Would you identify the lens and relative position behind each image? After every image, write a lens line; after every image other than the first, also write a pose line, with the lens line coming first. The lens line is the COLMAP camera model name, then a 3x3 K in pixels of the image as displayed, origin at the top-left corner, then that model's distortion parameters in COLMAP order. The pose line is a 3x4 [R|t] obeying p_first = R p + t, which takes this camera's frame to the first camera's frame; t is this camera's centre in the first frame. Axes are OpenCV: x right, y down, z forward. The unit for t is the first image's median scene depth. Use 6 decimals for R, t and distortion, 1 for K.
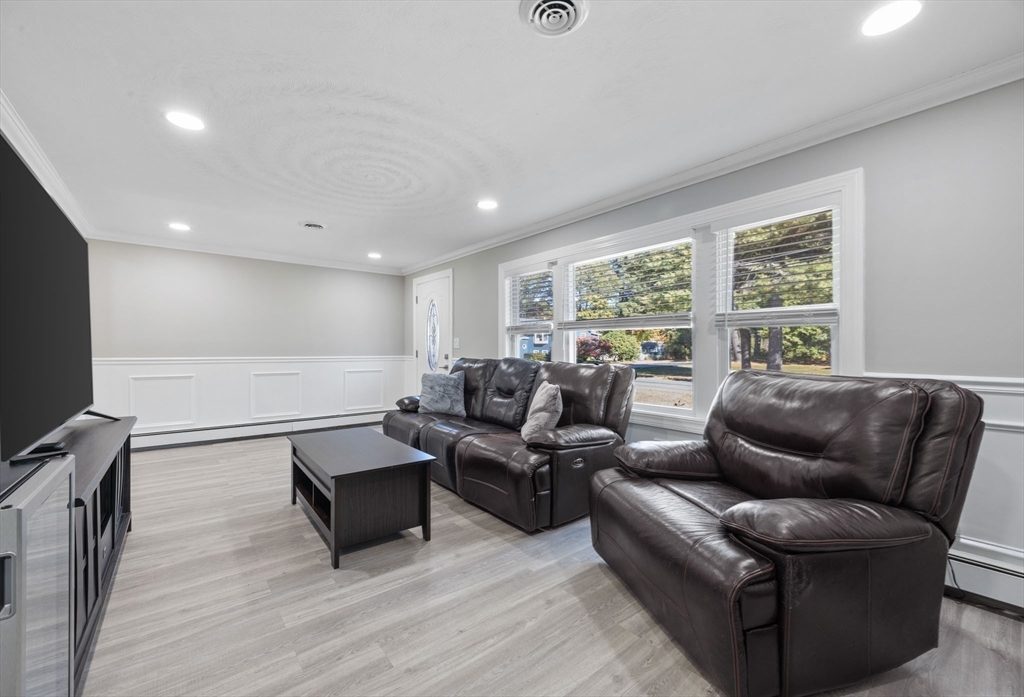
lens RADIAL K [[403.4, 0, 508.7], [0, 403.4, 349.1], [0, 0, 1]] dist [0.001791, 0.000082]
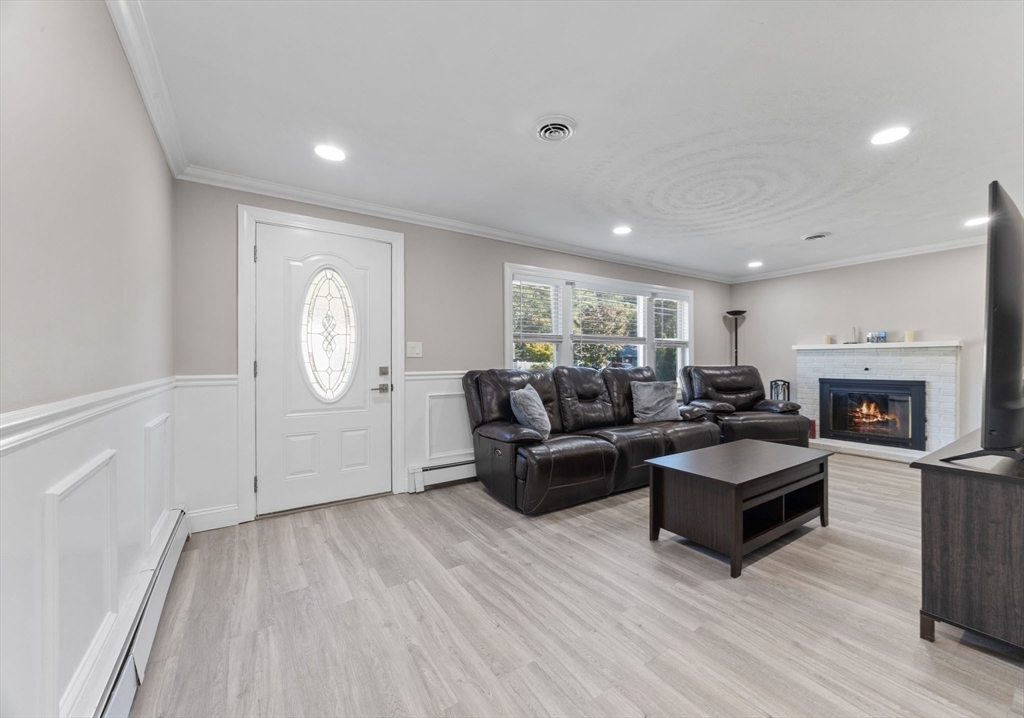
lens RADIAL K [[399.0, 0, 528.2], [0, 399.0, 361.7], [0, 0, 1]] dist [-0.003489, -0.000193]
pose [[0.088517, -0.011577, 0.996007, -1.019768], [0.006906, 0.999916, 0.011009, -0.001140], [-0.996051, 0.005904, 0.088589, 0.990722]]
